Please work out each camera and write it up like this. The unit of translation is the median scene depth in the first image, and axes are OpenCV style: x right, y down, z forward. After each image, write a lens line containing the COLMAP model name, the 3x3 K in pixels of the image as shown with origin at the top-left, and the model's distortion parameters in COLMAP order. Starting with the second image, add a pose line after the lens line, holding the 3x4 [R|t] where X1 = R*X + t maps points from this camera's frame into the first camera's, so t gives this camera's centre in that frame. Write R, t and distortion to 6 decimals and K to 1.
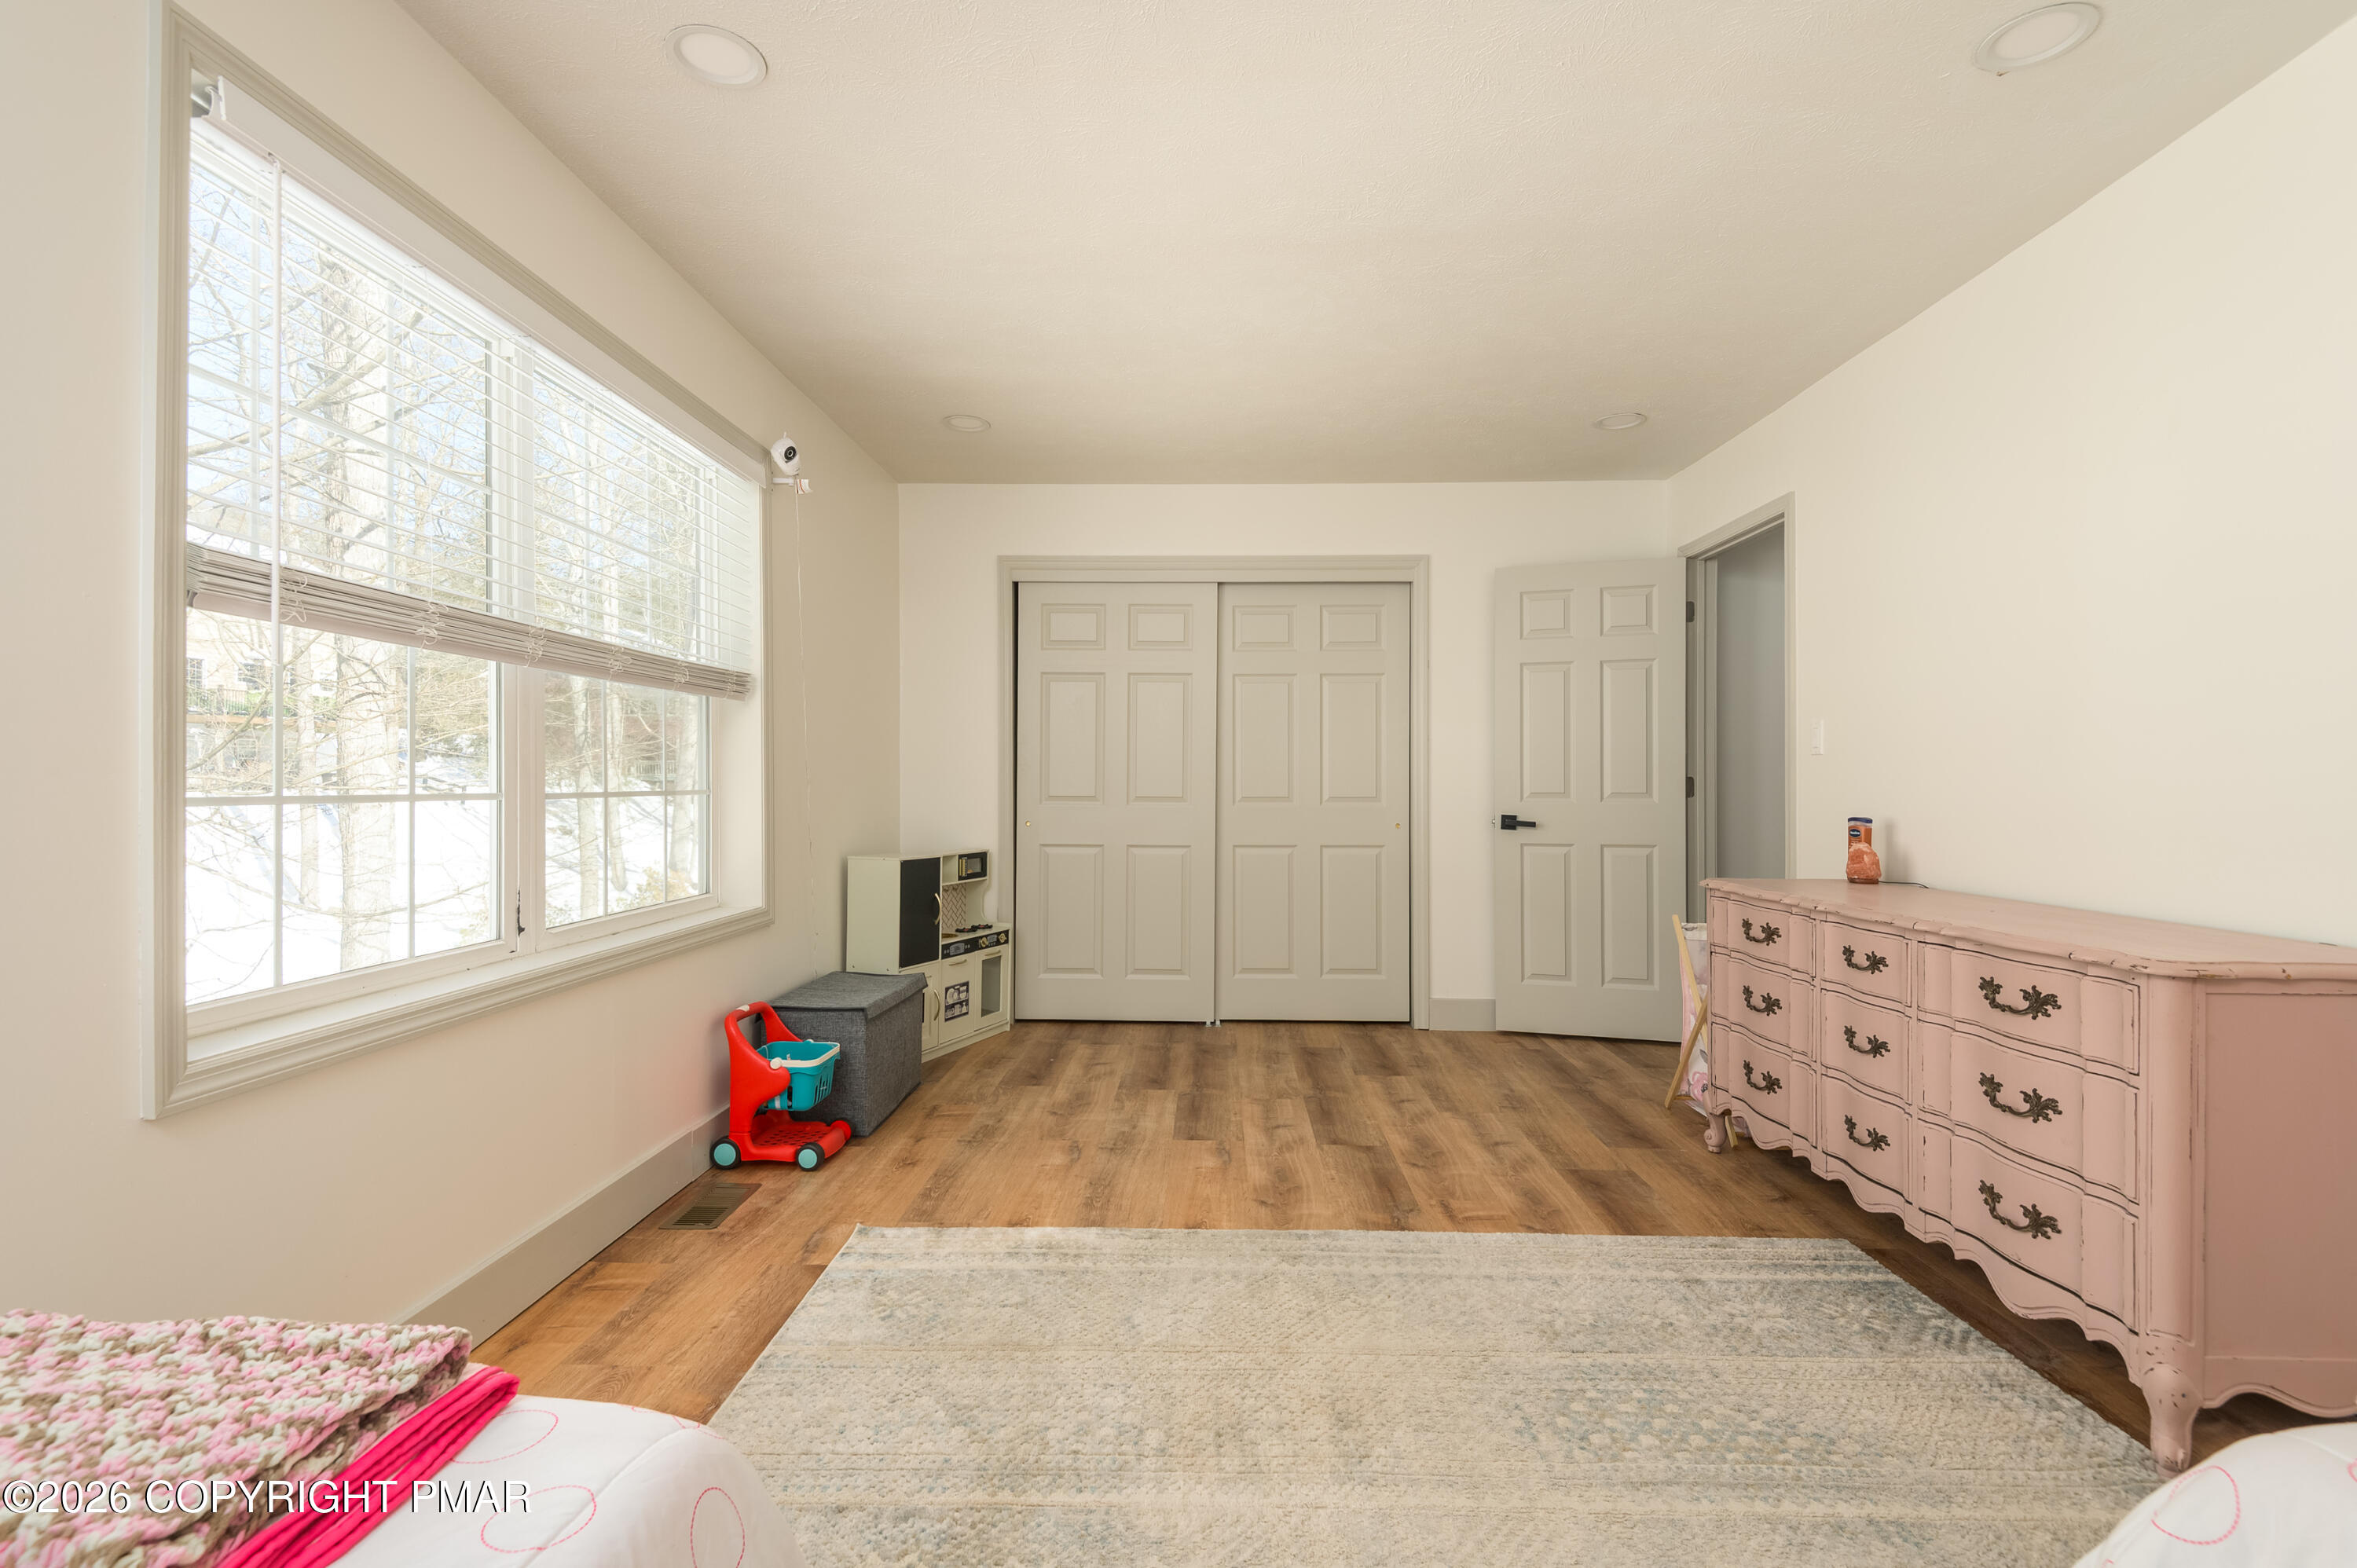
lens RADIAL K [[1076.3, 0, 1190.9], [0, 1076.3, 780.2], [0, 0, 1]] dist [0.009987, -0.000937]
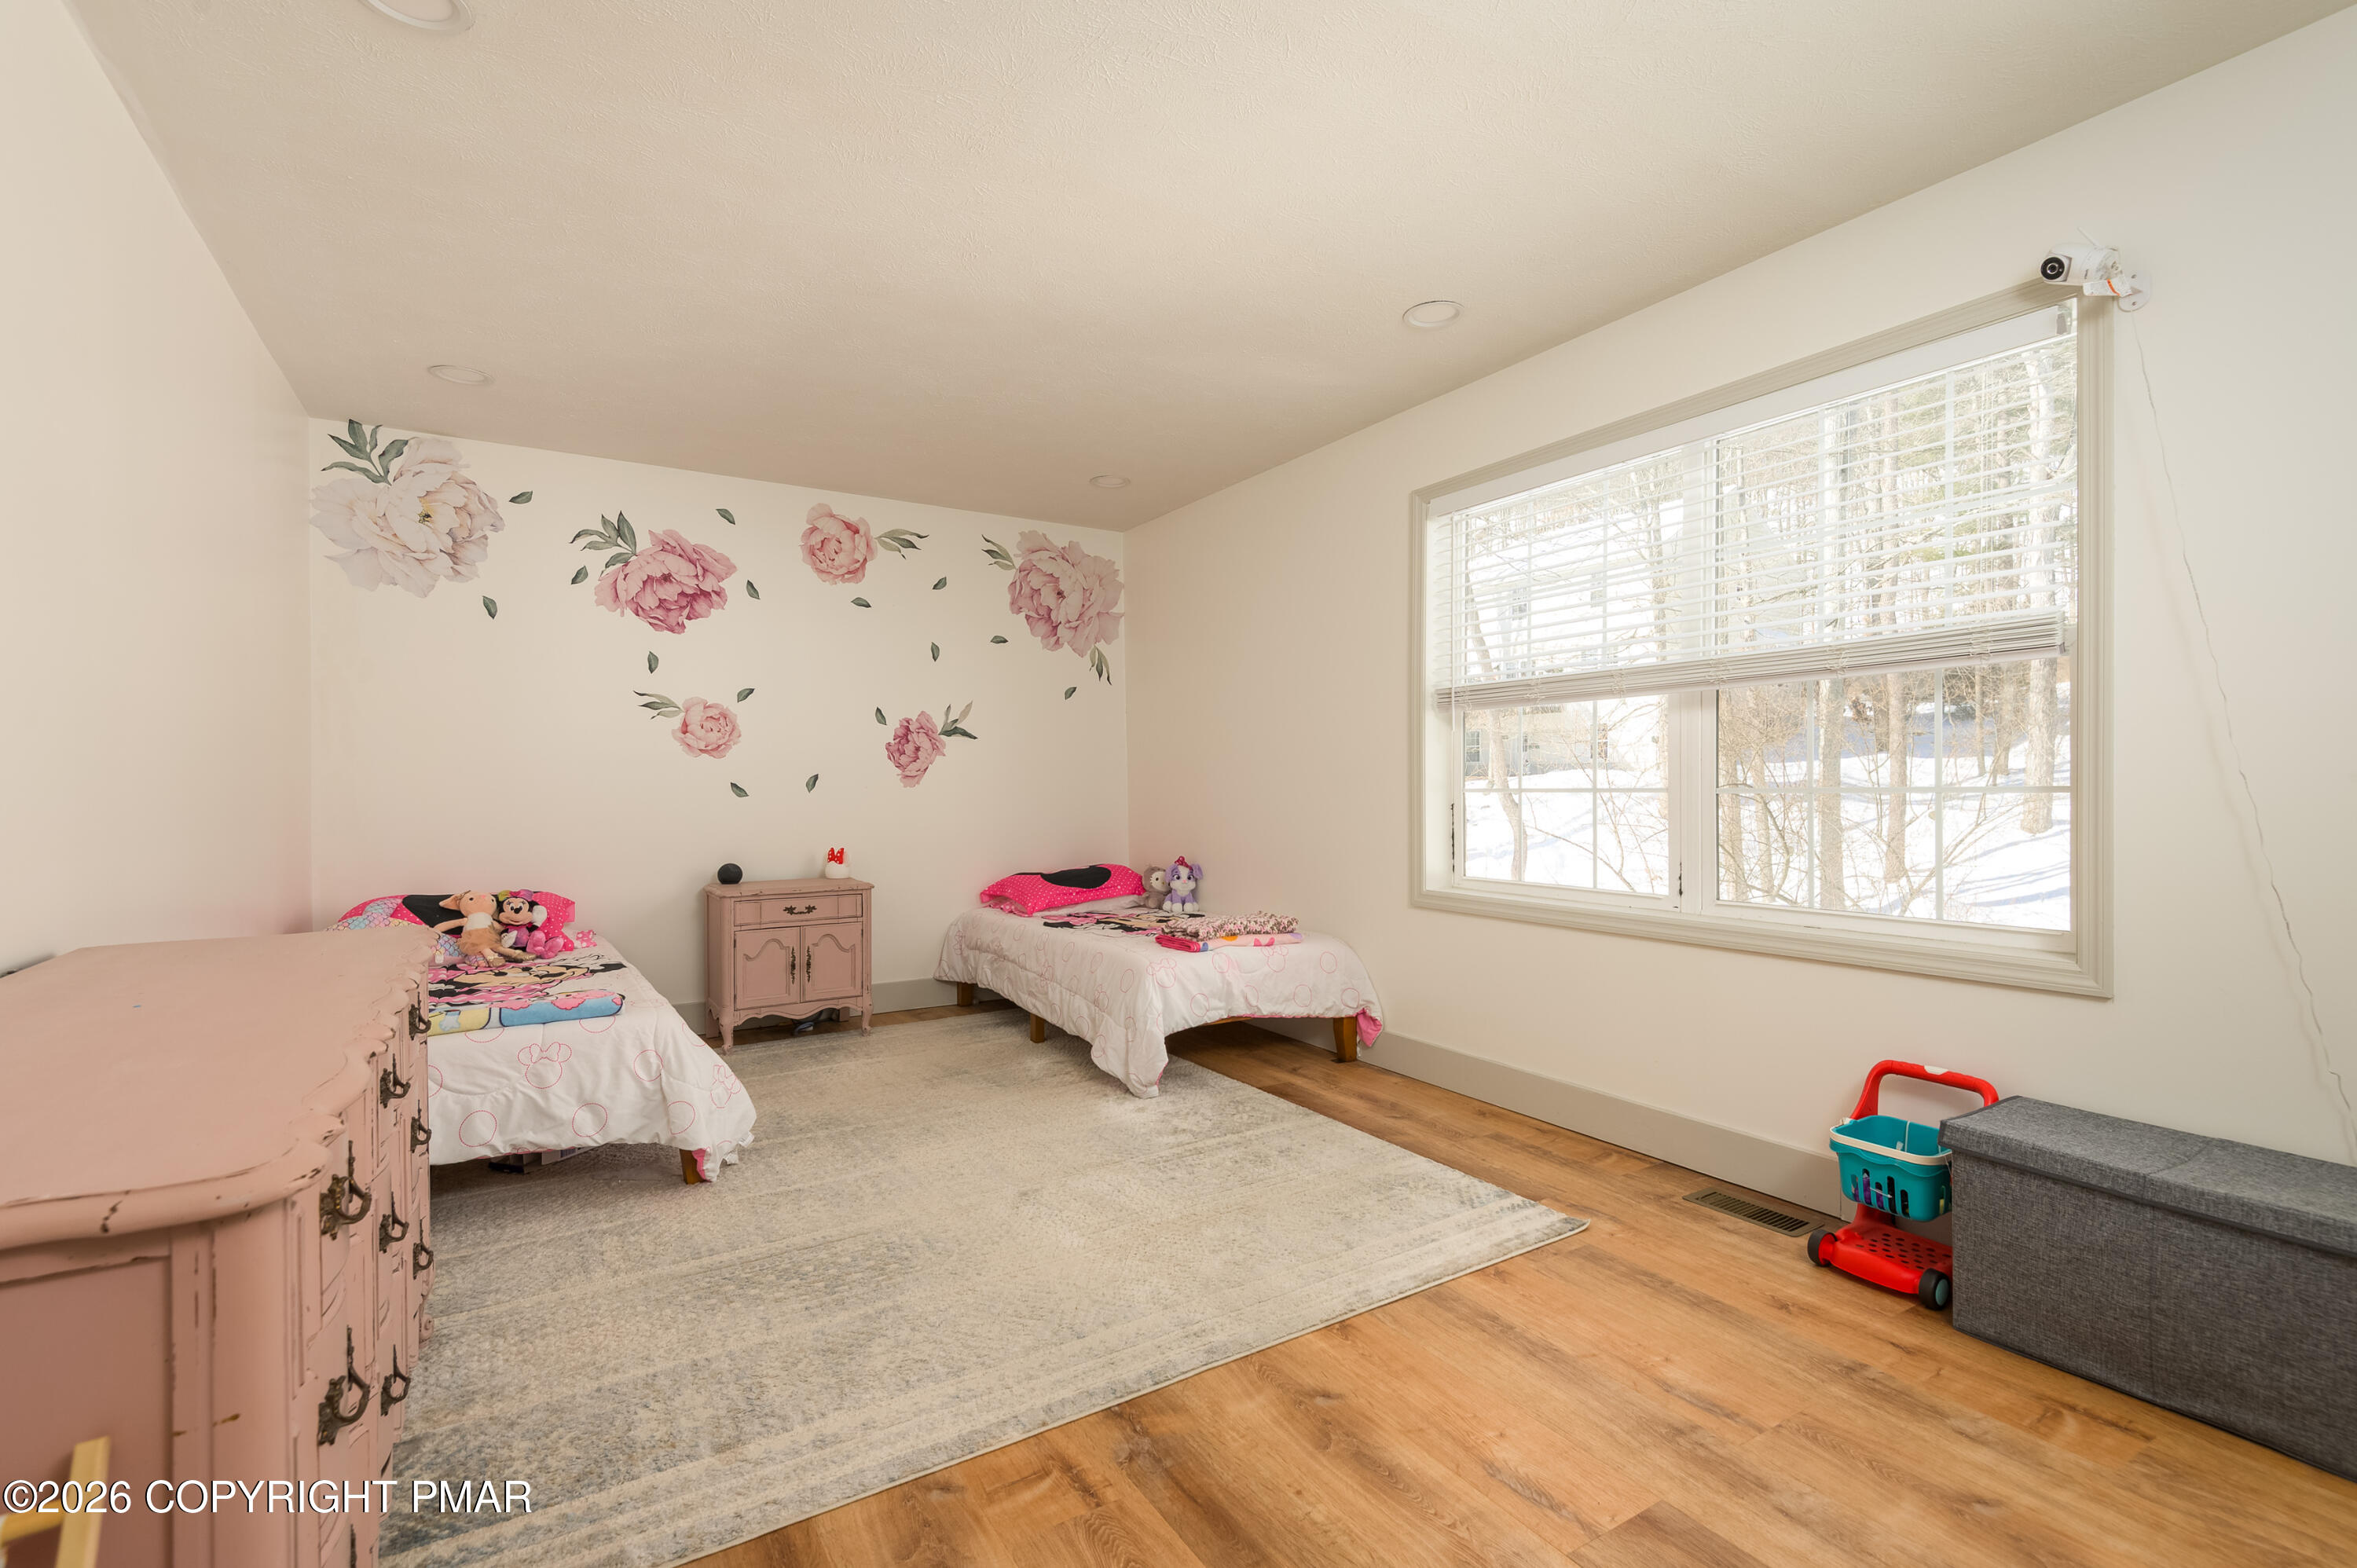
lens RADIAL K [[1076.3, 0, 1182.4], [0, 1076.3, 790.4], [0, 0, 1]] dist [0.009987, -0.000937]
pose [[-0.842515, 0.006688, -0.538631, 0.532971], [0.006739, 0.999976, 0.001876, 0.008509], [0.538630, -0.002049, -0.842540, 1.600751]]
